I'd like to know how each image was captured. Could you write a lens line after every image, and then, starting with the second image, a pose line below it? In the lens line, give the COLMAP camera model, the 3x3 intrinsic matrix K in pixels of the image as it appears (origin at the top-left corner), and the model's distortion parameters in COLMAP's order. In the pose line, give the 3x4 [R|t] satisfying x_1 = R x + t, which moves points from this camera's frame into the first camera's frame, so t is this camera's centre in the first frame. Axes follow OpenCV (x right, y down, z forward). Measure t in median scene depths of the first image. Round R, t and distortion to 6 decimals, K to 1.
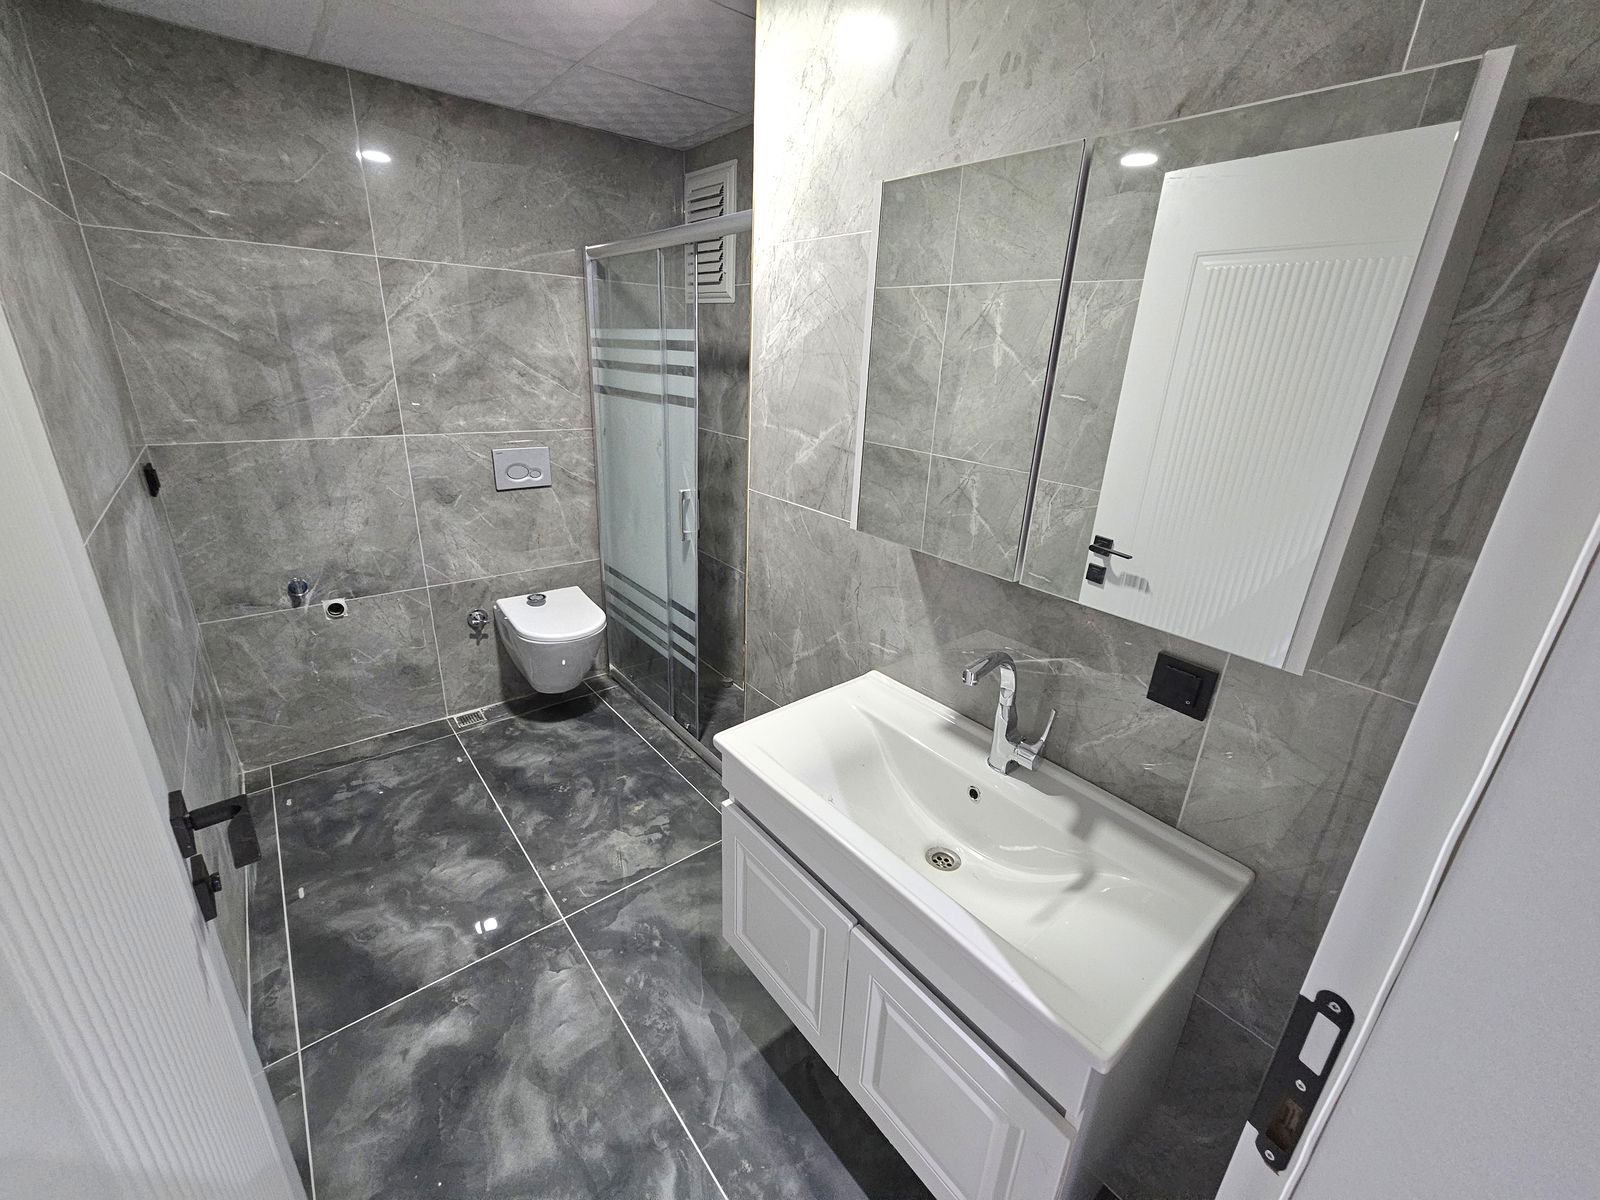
lens RADIAL K [[654.4, 0, 807.6], [0, 654.4, 595.3], [0, 0, 1]] dist [-0.000974, 0.000301]
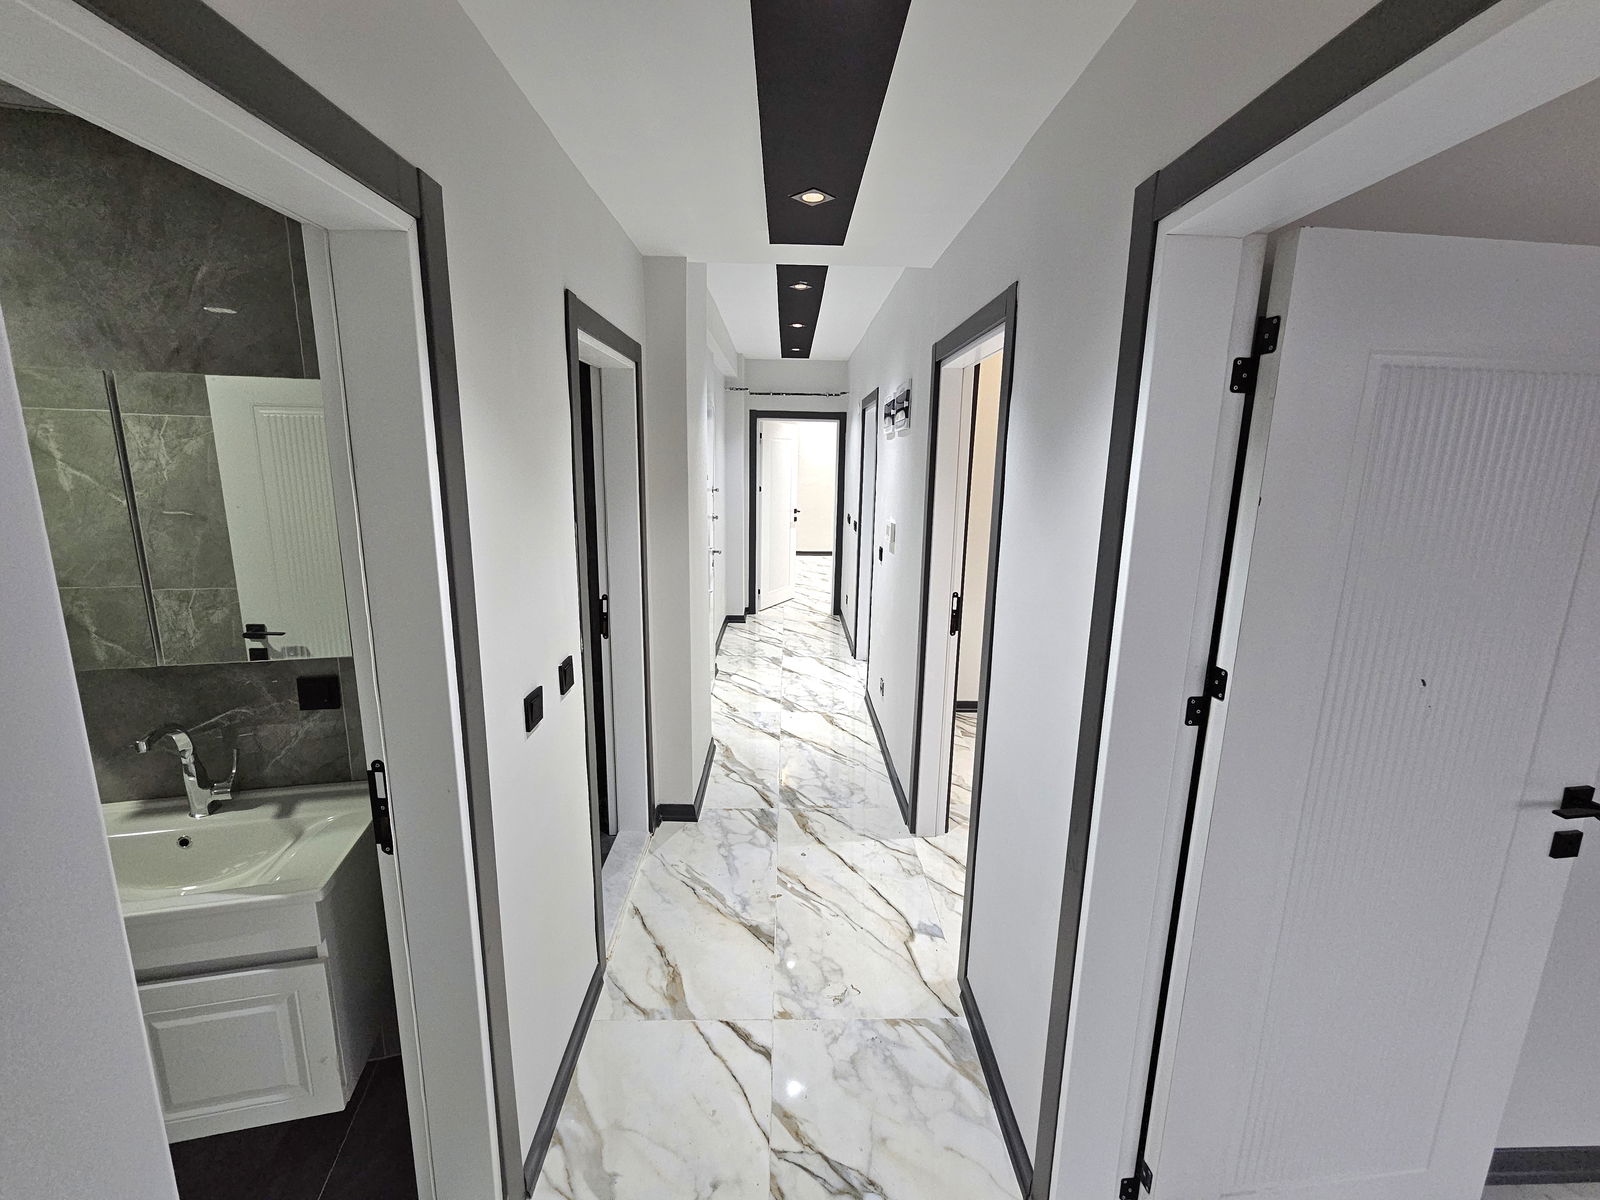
lens RADIAL K [[654.4, 0, 801.2], [0, 654.4, 589.4], [0, 0, 1]] dist [-0.000974, 0.000301]
pose [[0.446797, -0.209861, 0.869673, -0.196865], [0.313112, 0.947298, 0.067731, 0.132970], [-0.838054, 0.242043, 0.488960, -0.687619]]
